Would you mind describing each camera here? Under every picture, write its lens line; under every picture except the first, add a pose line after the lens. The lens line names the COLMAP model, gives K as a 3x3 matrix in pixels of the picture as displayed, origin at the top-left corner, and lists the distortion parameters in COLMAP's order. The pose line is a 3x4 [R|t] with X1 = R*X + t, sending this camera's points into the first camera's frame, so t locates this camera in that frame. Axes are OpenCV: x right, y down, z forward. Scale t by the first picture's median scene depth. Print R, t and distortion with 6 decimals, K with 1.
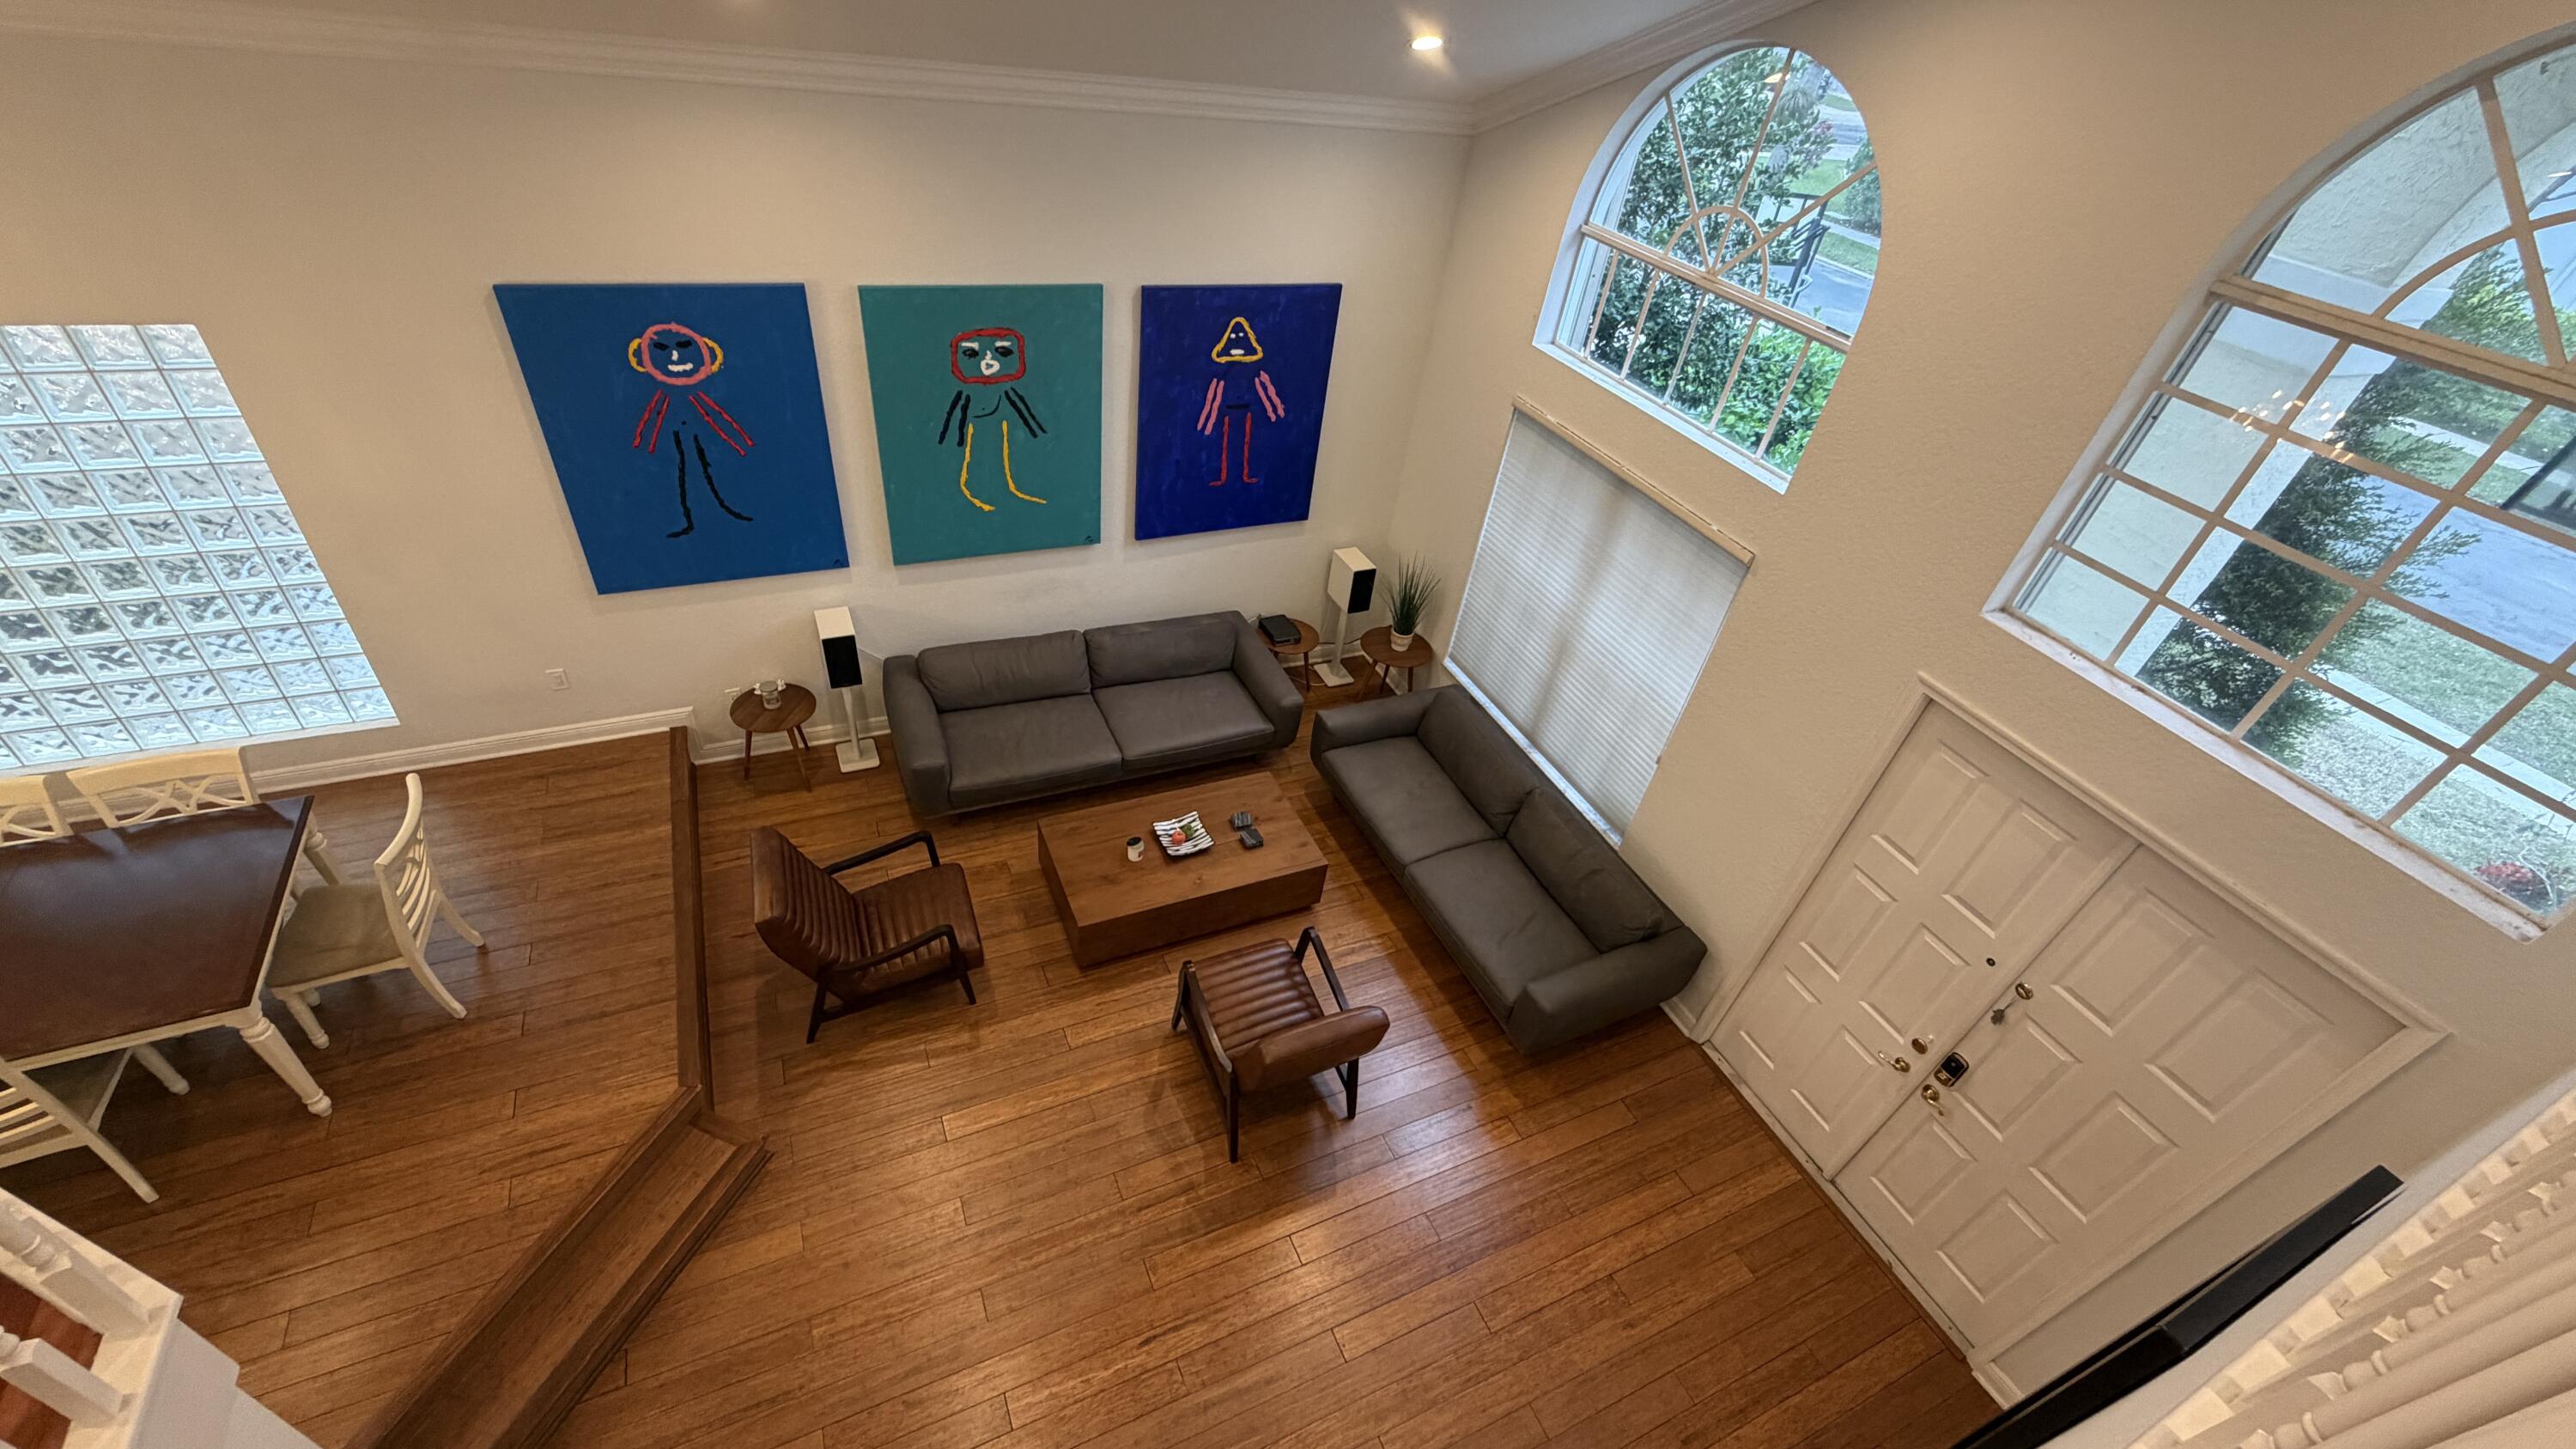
lens RADIAL K [[1017.9, 0, 1281.7], [0, 1017.9, 726.2], [0, 0, 1]] dist [0.001142, -0.000194]
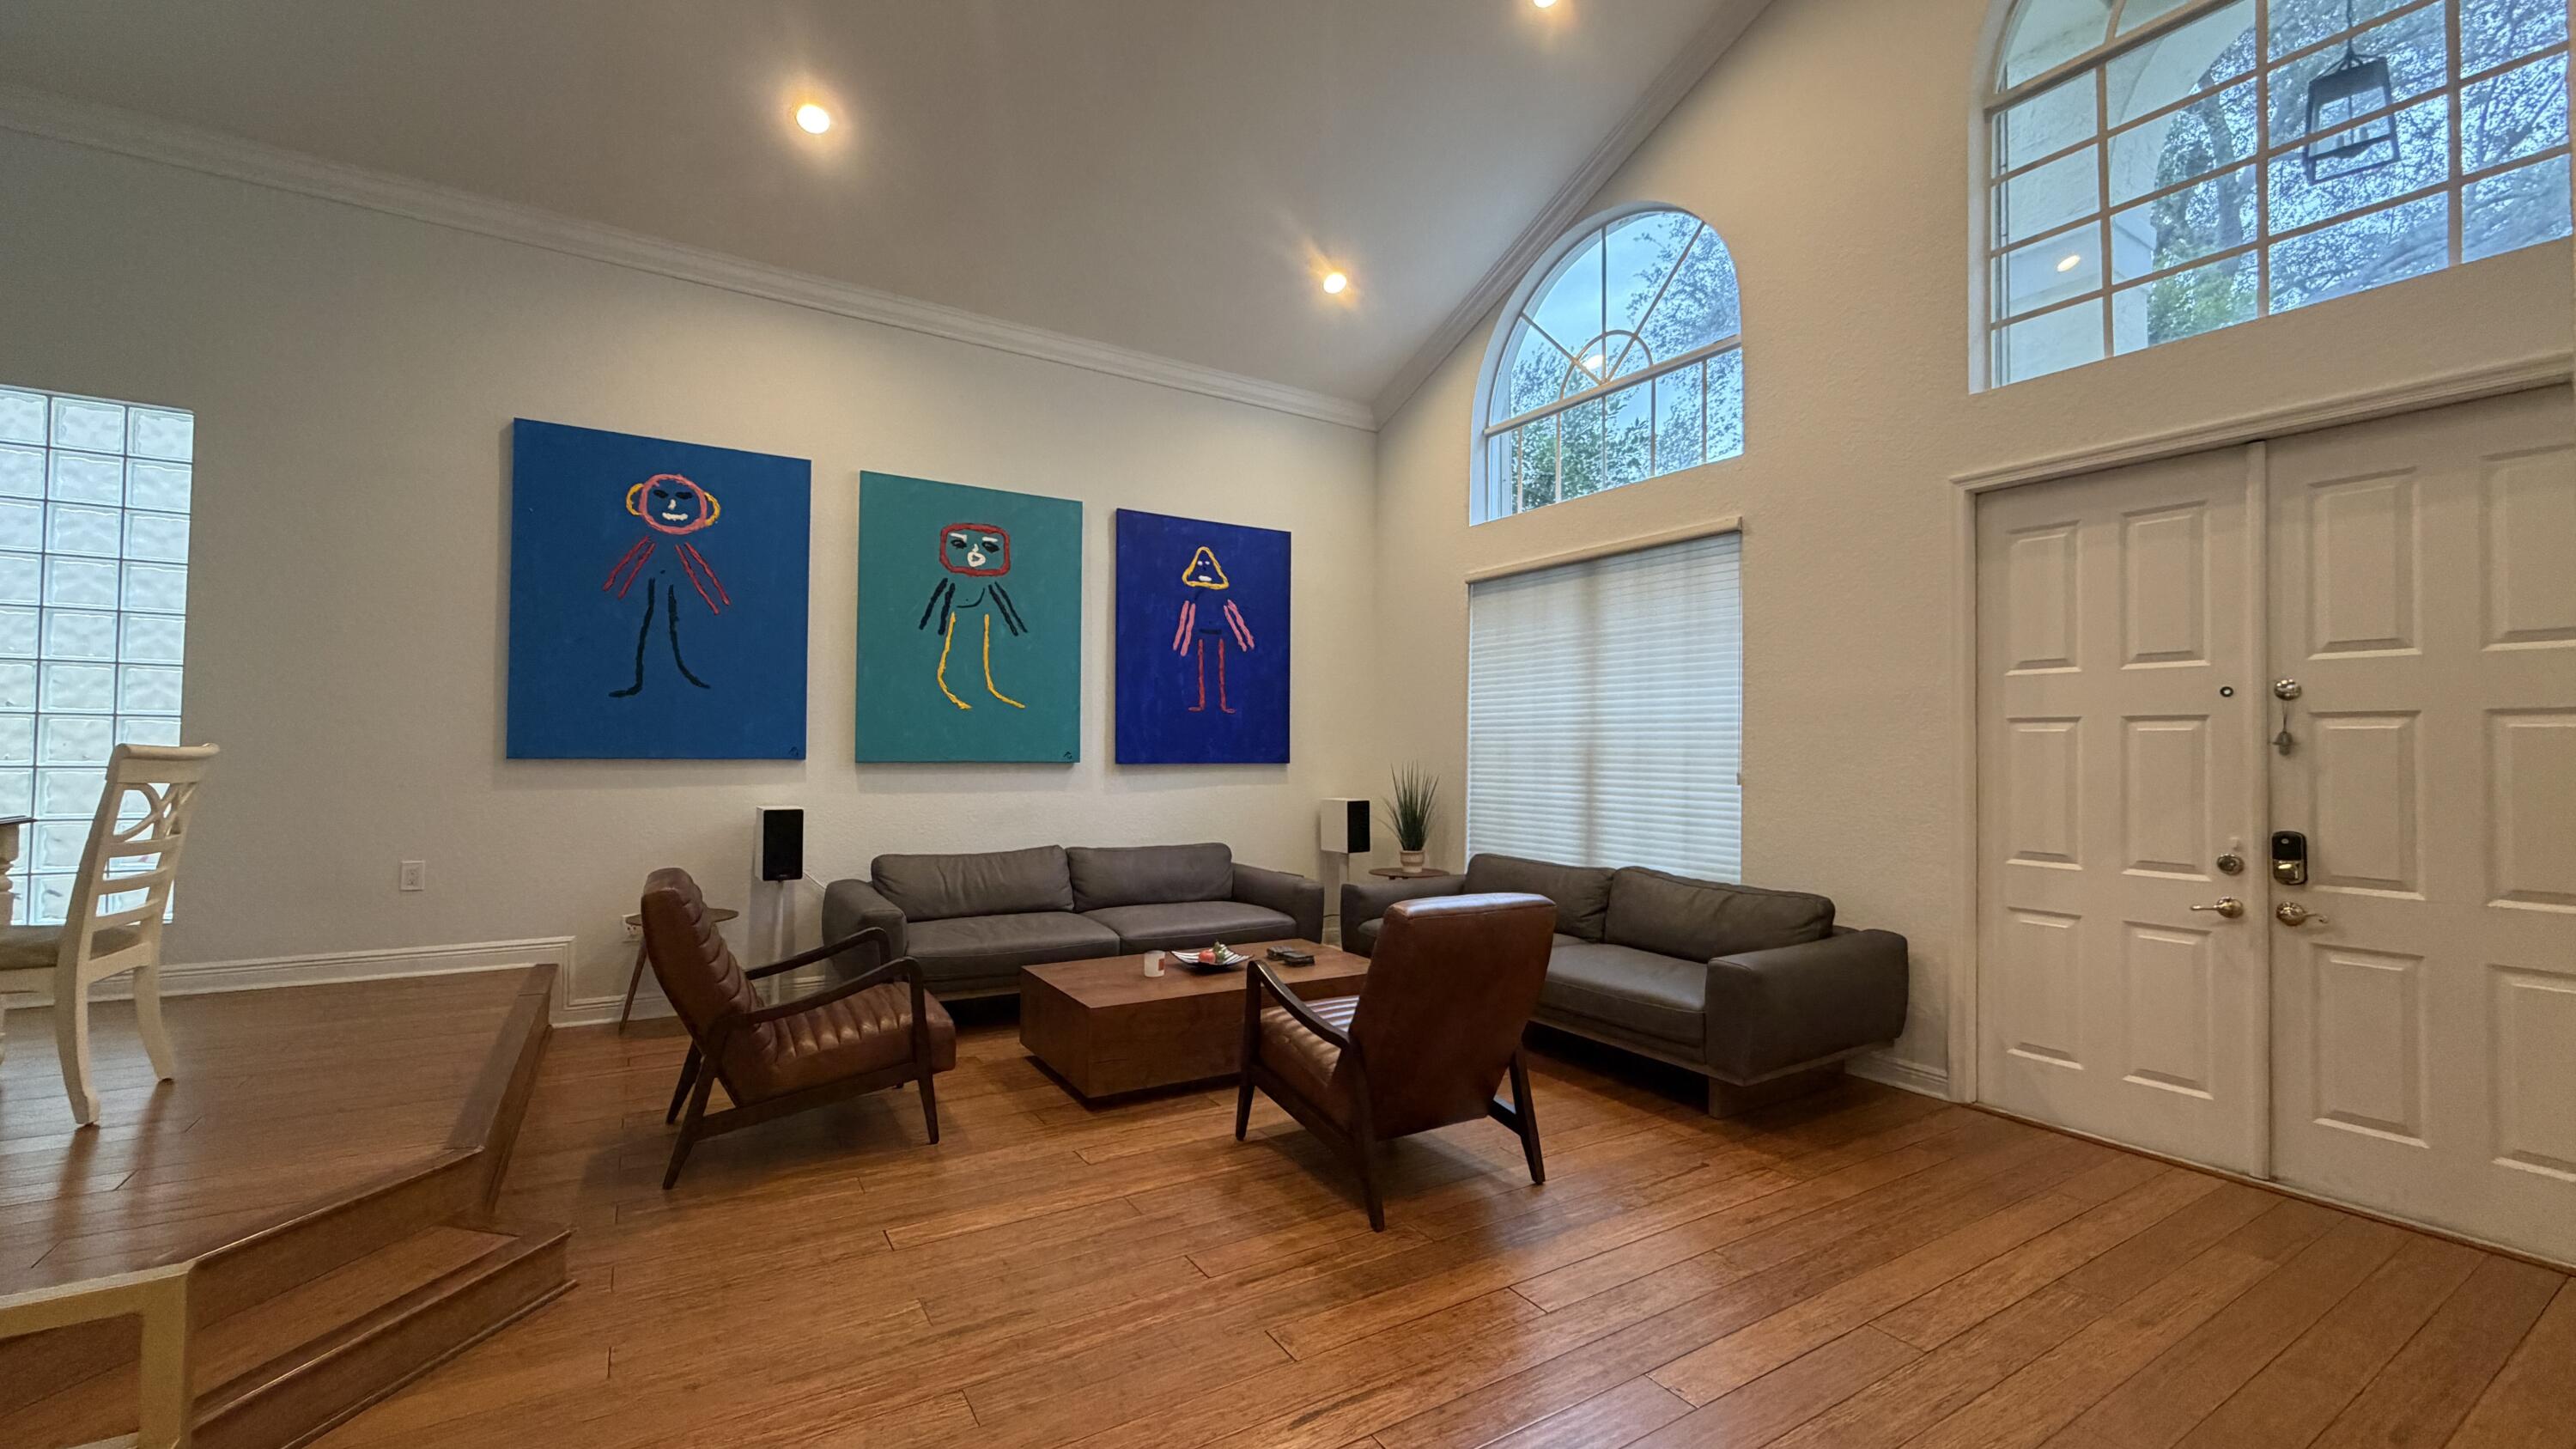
lens RADIAL K [[1017.9, 0, 1281.2], [0, 1017.9, 729.5], [0, 0, 1]] dist [0.001142, -0.000194]
pose [[0.986656, -0.109710, 0.120311, -0.122812], [0.161043, 0.766470, -0.621762, 0.480410], [-0.024002, 0.632840, 0.773910, 0.295284]]
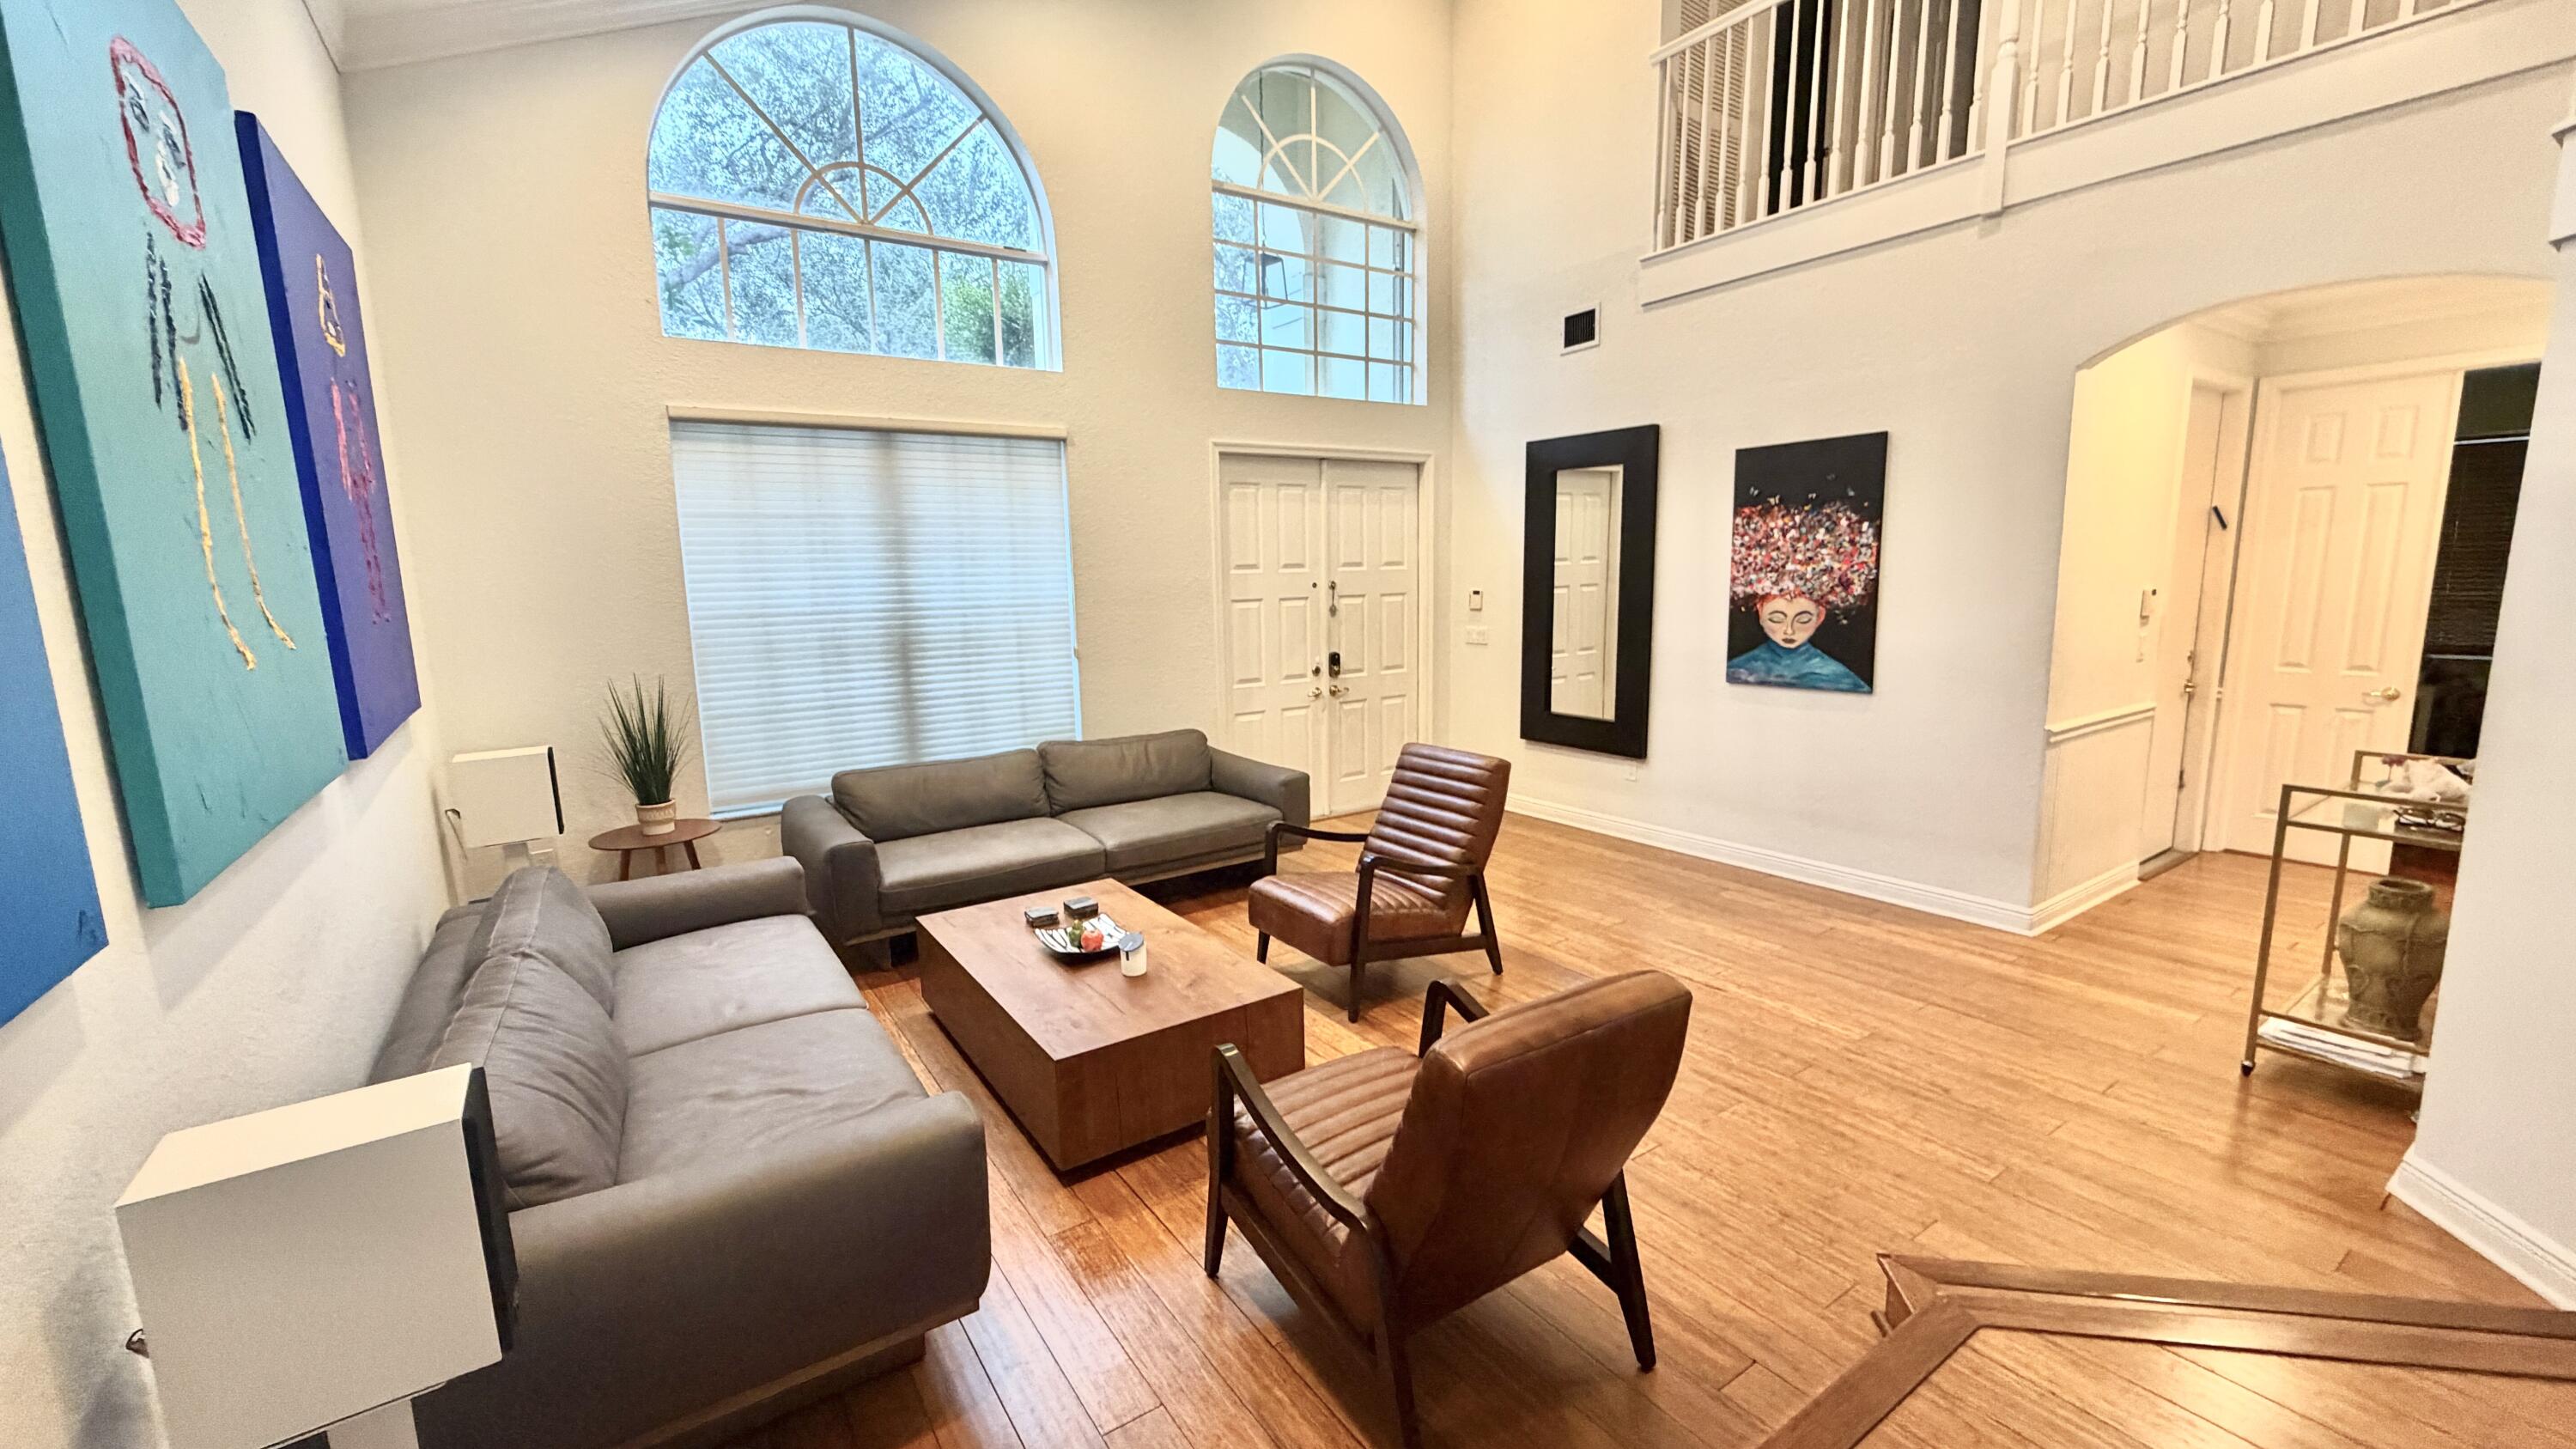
lens RADIAL K [[1017.9, 0, 1280.4], [0, 1017.9, 731.3], [0, 0, 1]] dist [0.001142, -0.000194]
pose [[-0.154560, -0.273956, 0.949241, -0.690222], [0.615973, 0.724472, 0.309382, -0.106145], [-0.772456, 0.632525, 0.056775, 0.817794]]
